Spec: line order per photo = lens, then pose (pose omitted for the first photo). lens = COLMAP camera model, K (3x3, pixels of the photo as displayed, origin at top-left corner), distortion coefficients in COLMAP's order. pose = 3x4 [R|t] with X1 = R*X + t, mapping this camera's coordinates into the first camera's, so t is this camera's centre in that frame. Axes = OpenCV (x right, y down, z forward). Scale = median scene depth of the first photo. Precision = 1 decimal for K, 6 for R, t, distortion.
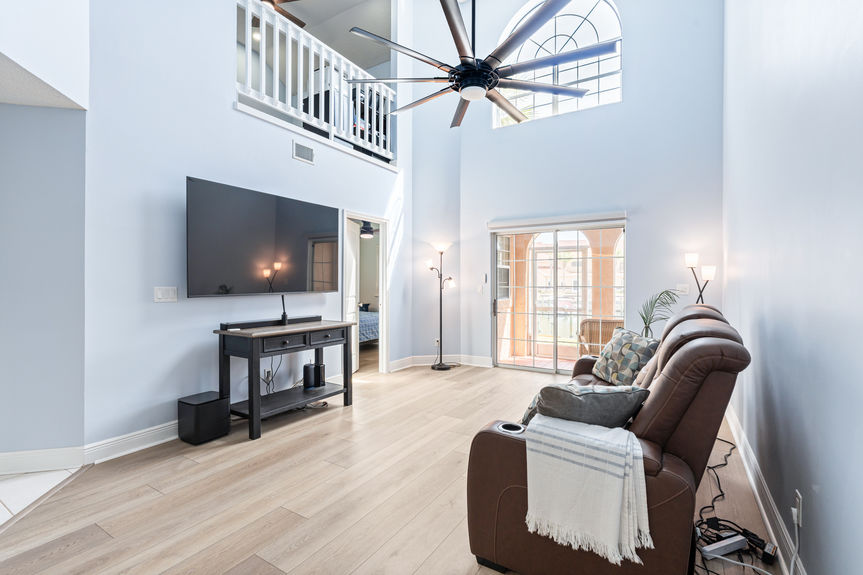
lens RADIAL K [[400.5, 0, 435.9], [0, 400.5, 282.0], [0, 0, 1]] dist [-0.007836, 0.001430]
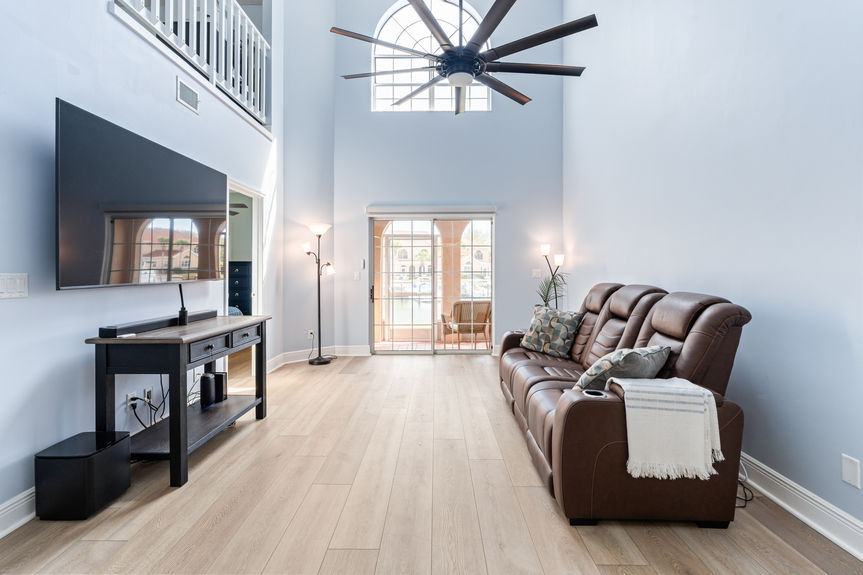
lens RADIAL K [[400.5, 0, 435.9], [0, 400.5, 268.2], [0, 0, 1]] dist [-0.007836, 0.001430]
pose [[0.855685, -0.000664, 0.517496, -0.378616], [0.003025, 0.999989, -0.003720, 0.008105], [-0.517488, 0.004749, 0.855677, 0.133243]]
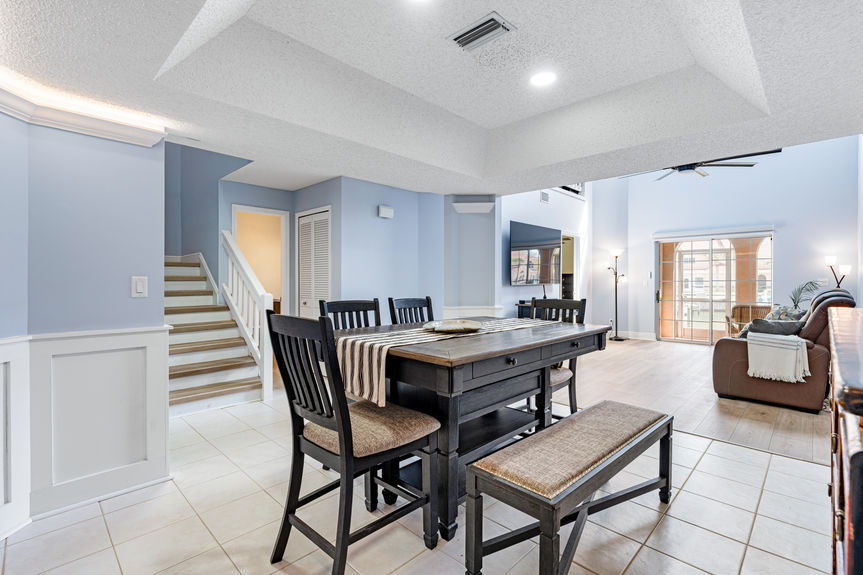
lens RADIAL K [[400.5, 0, 434.3], [0, 400.5, 282.1], [0, 0, 1]] dist [-0.007836, 0.001430]
pose [[0.976296, -0.001287, -0.216436, -0.492457], [0.001507, 0.999999, 0.000853, 0.019884], [0.216434, -0.001159, 0.976296, -0.788579]]
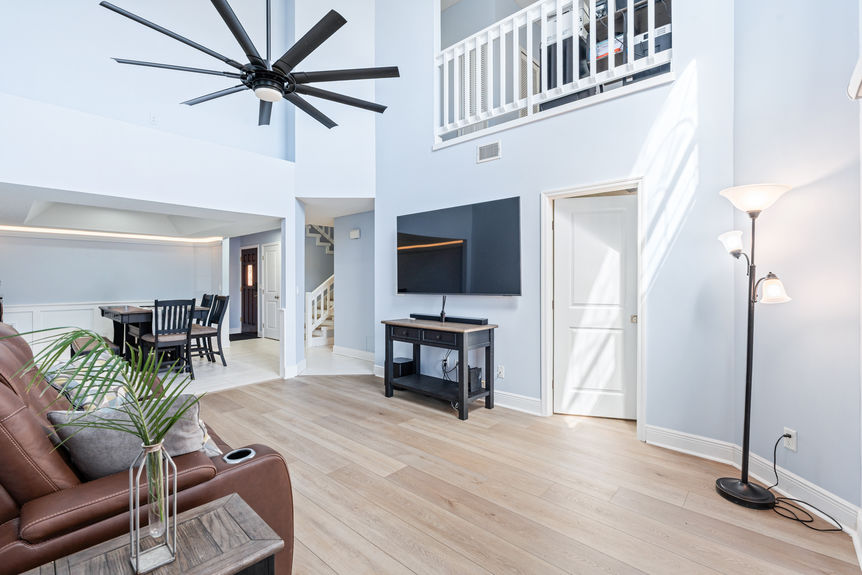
lens RADIAL K [[400.0, 0, 439.1], [0, 400.0, 280.9], [0, 0, 1]] dist [-0.007836, 0.001430]
pose [[-0.184145, -0.001557, -0.982898, 0.771599], [0.001054, 0.999998, -0.001781, -0.006856], [0.982899, -0.001364, -0.184143, 1.254077]]
